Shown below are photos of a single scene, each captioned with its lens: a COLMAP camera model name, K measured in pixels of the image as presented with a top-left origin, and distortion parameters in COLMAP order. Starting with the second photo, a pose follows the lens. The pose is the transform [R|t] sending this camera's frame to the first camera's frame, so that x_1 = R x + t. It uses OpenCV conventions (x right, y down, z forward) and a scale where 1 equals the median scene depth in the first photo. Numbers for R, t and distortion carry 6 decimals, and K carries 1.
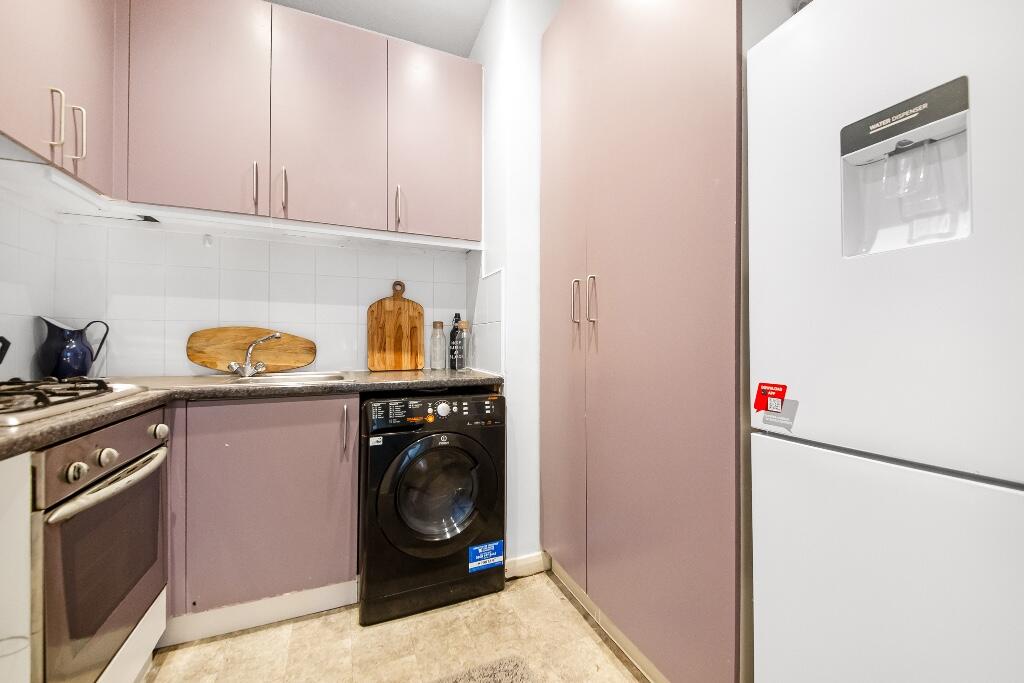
lens RADIAL K [[393.2, 0, 512.0], [0, 393.2, 341.5], [0, 0, 1]] dist [0.018476, -0.016048]
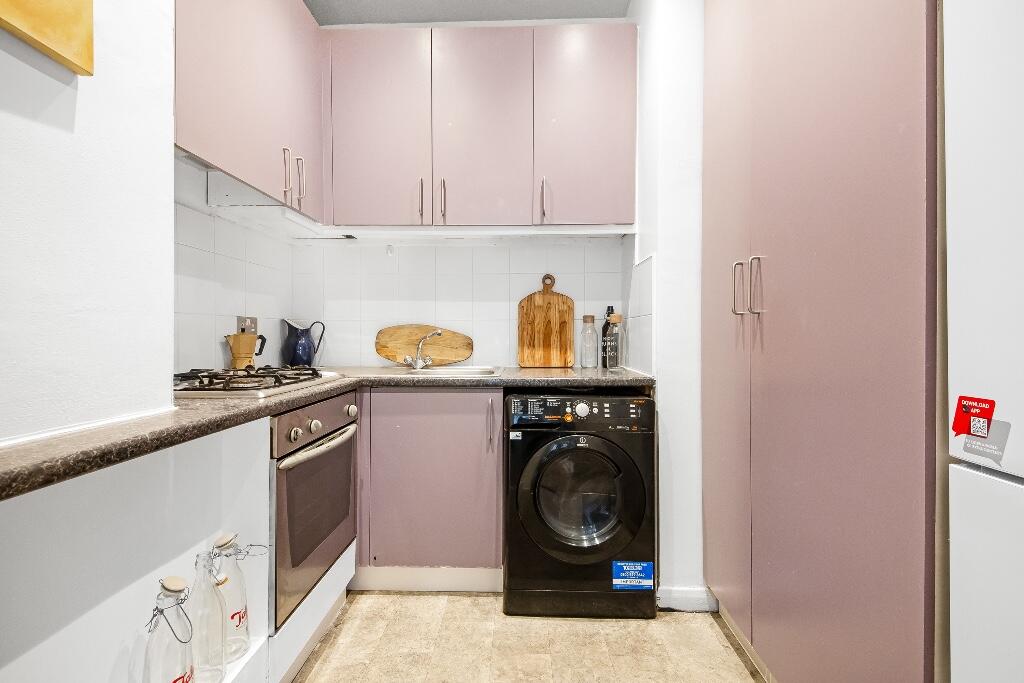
lens RADIAL K [[463.2, 0, 510.6], [0, 463.2, 335.0], [0, 0, 1]] dist [0.000811, -0.000479]
pose [[0.903920, -0.003229, -0.427690, 0.148331], [0.003273, 0.999994, -0.000632, -0.006663], [0.427689, -0.000828, 0.903925, -0.082008]]
